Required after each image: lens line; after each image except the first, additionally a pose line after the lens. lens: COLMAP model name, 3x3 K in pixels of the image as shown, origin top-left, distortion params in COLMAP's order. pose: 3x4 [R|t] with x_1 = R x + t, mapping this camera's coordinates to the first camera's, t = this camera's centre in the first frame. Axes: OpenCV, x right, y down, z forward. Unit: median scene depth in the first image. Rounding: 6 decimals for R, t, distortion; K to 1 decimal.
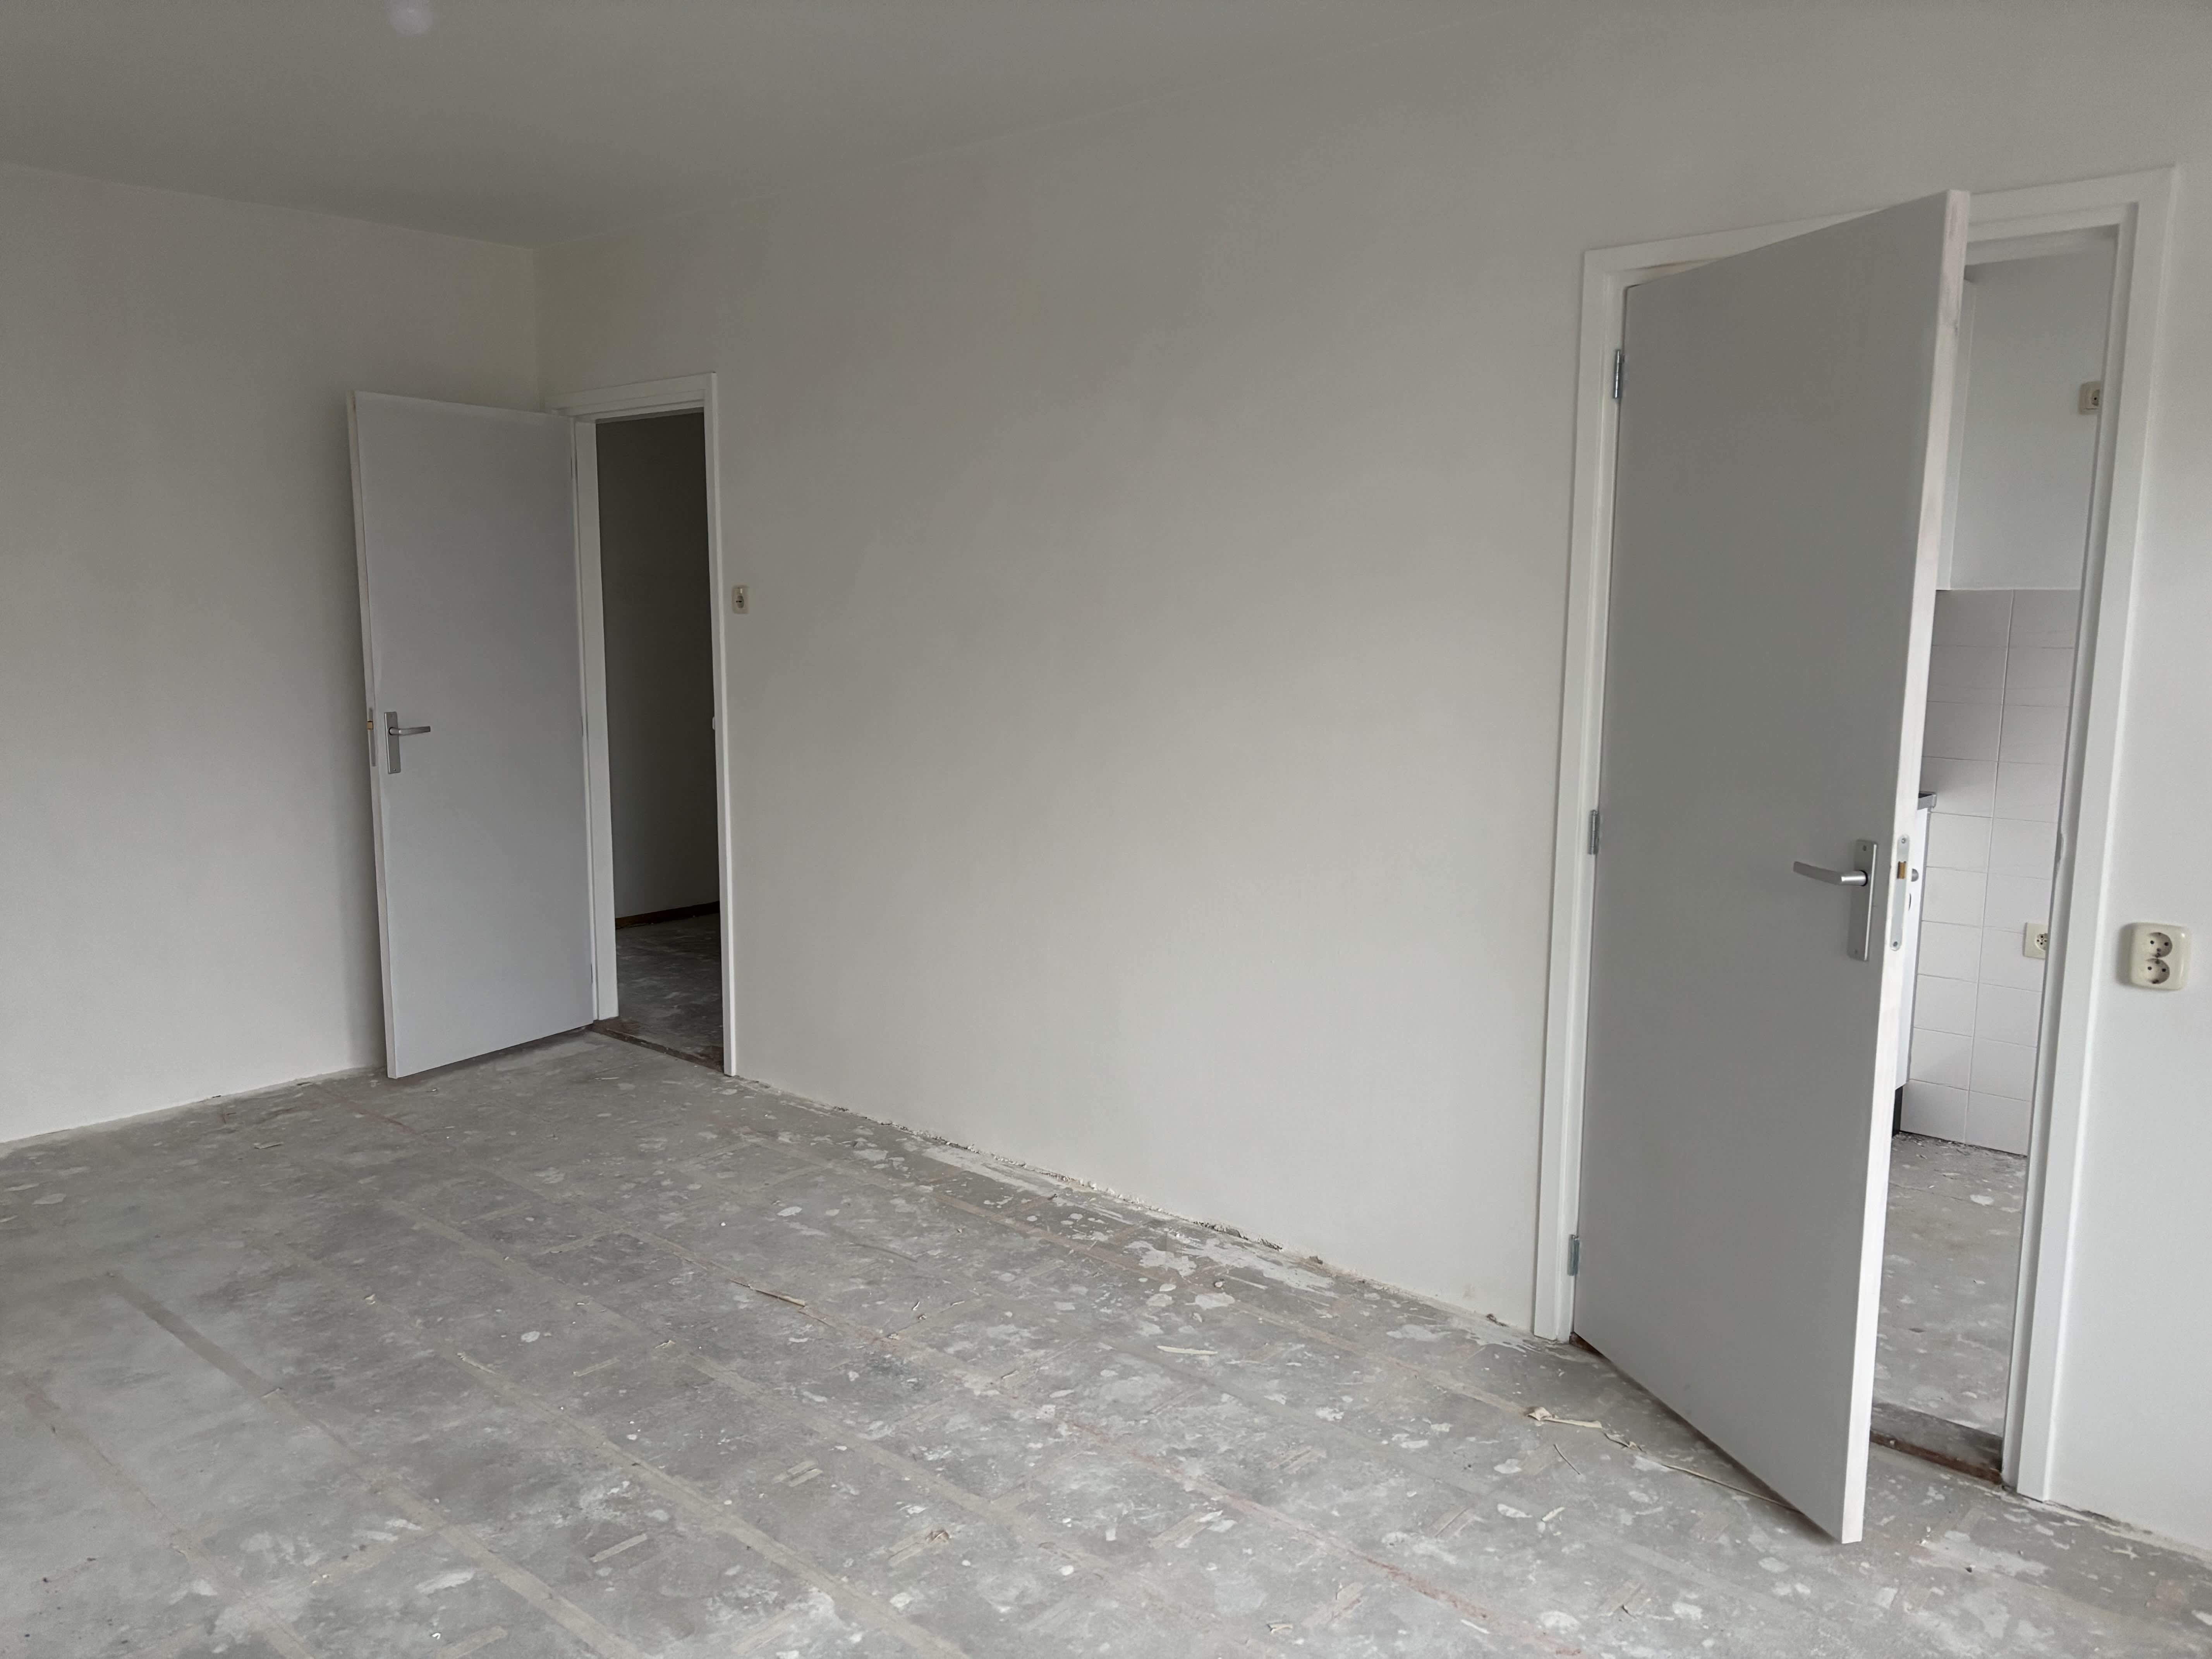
lens RADIAL K [[1671.6, 0, 1105.5], [0, 1671.6, 833.0], [0, 0, 1]] dist [0.010396, 0.003564]
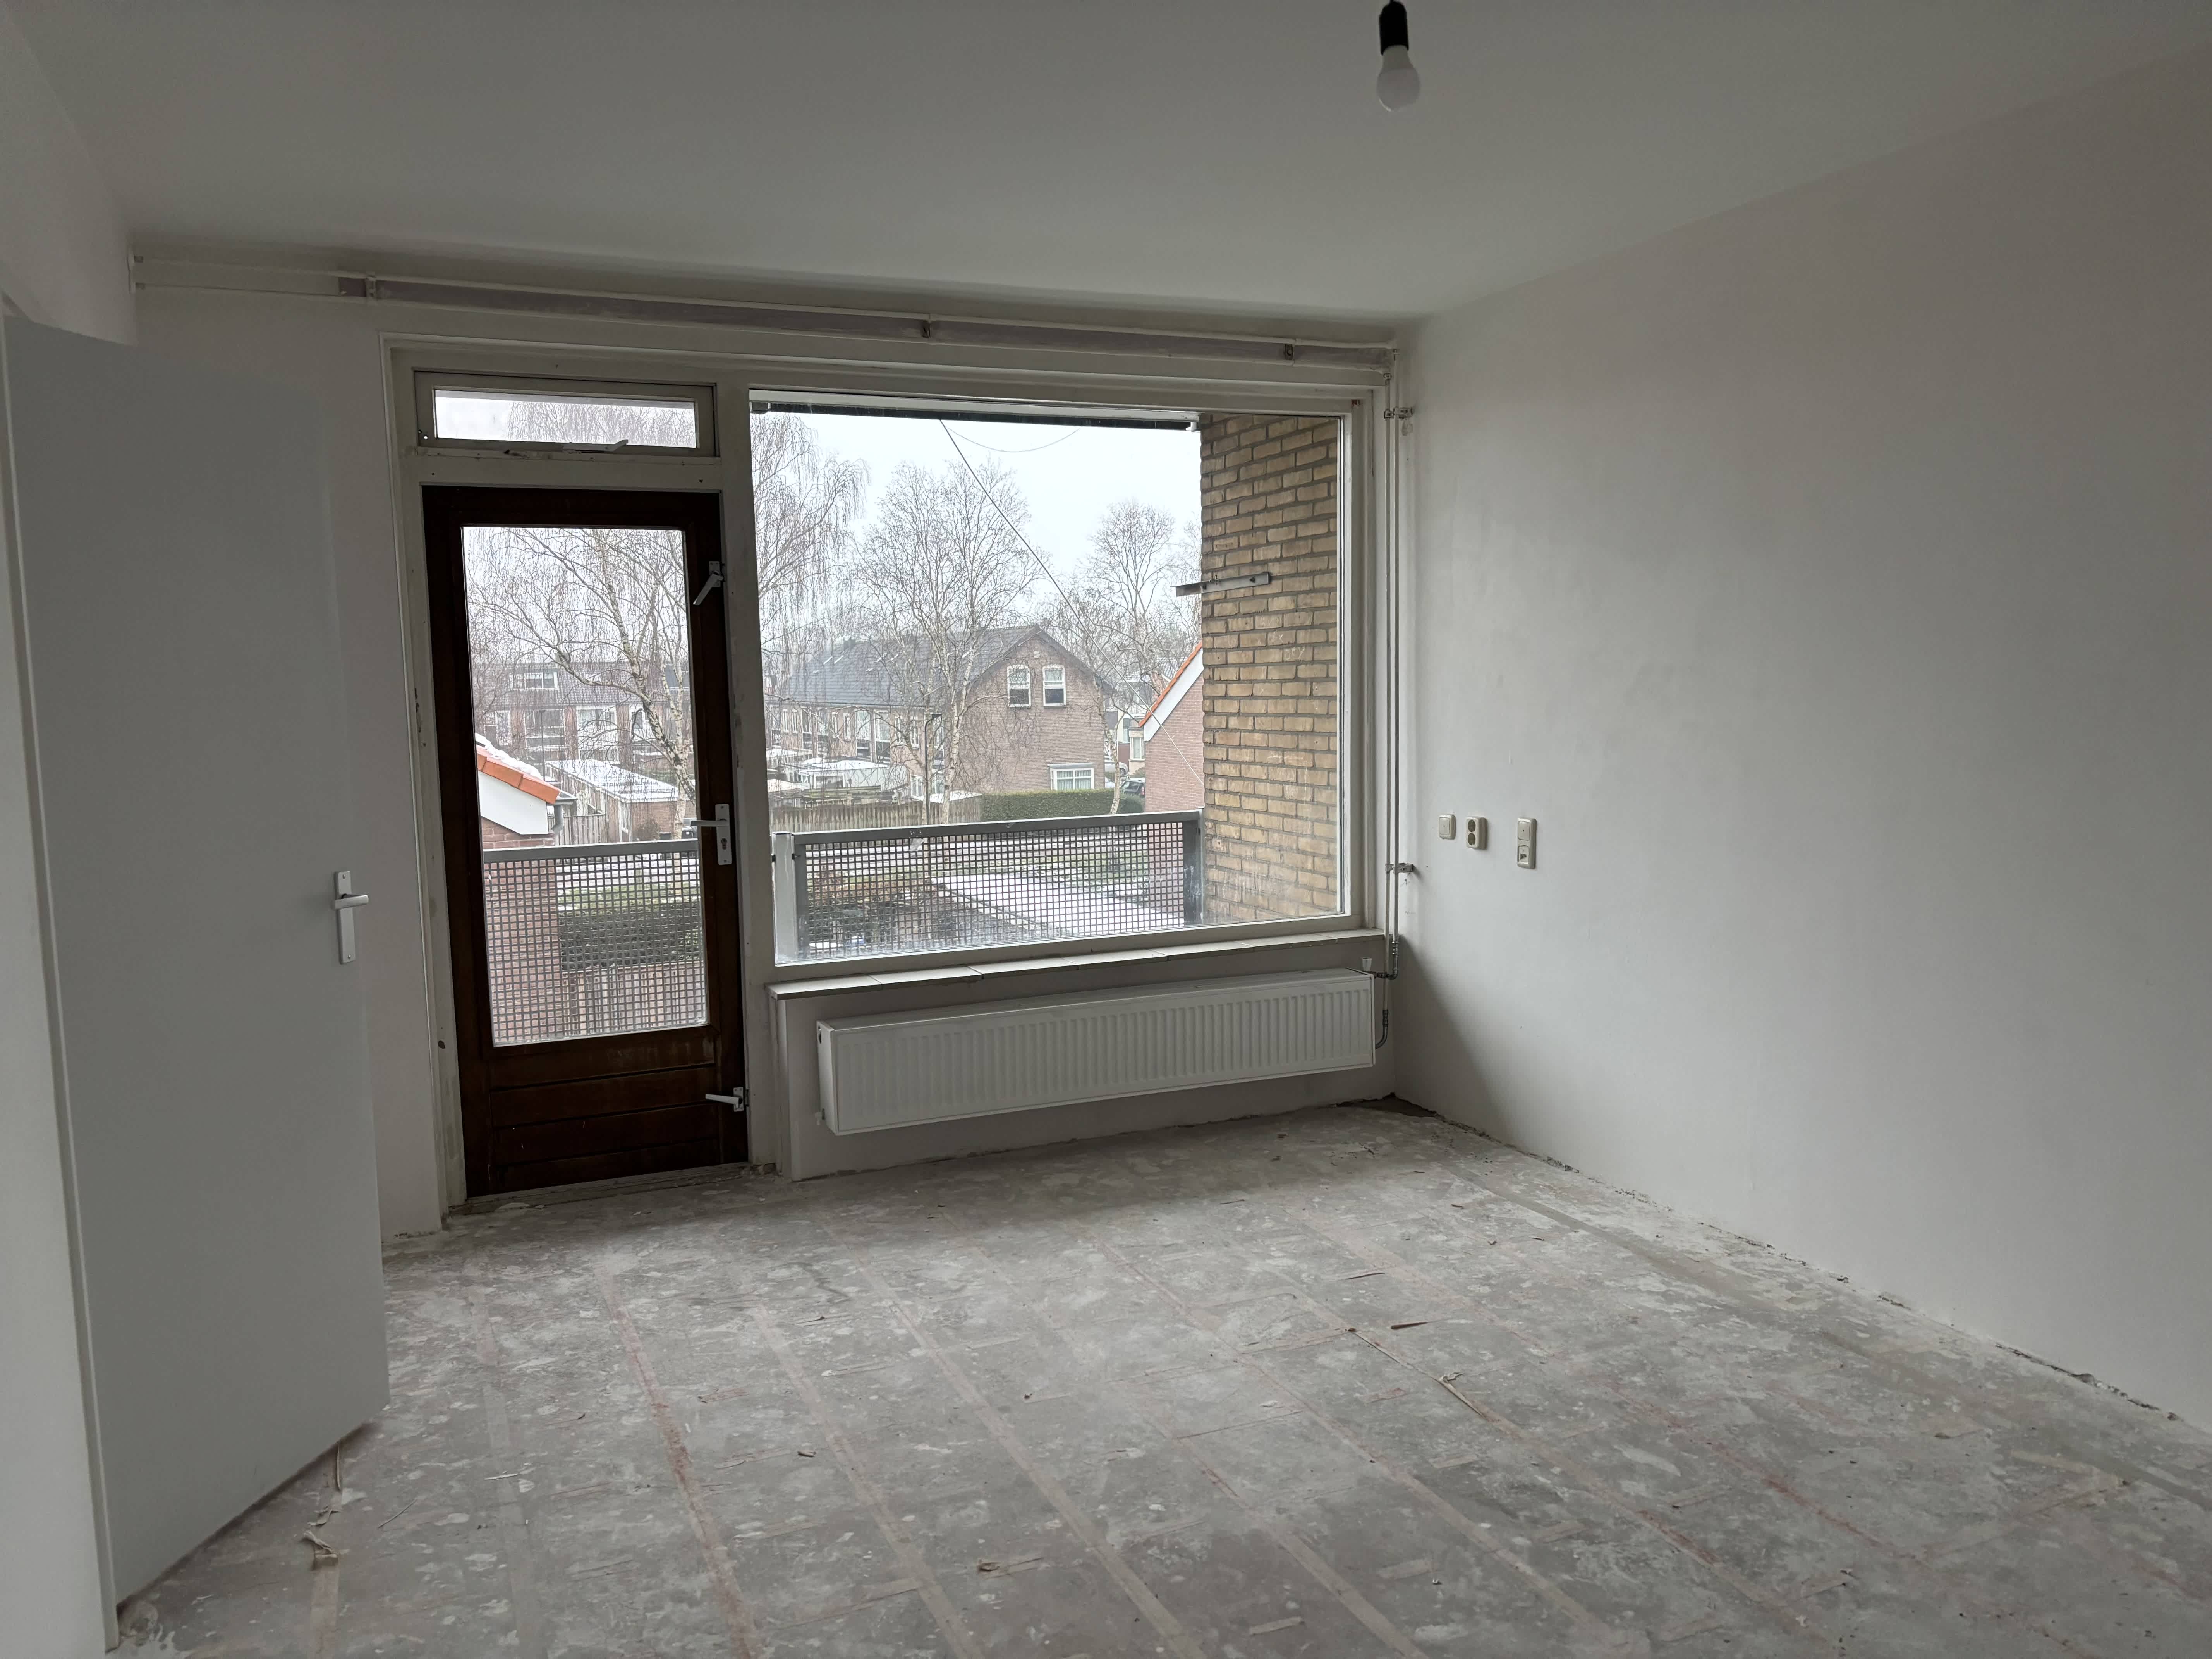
lens RADIAL K [[1671.6, 0, 1100.1], [0, 1671.6, 832.1], [0, 0, 1]] dist [0.010396, 0.003564]
pose [[-0.905296, -0.029185, 0.423777, -0.598301], [0.073912, 0.971596, 0.224807, -0.259517], [-0.418301, 0.234839, -0.877425, 1.791558]]
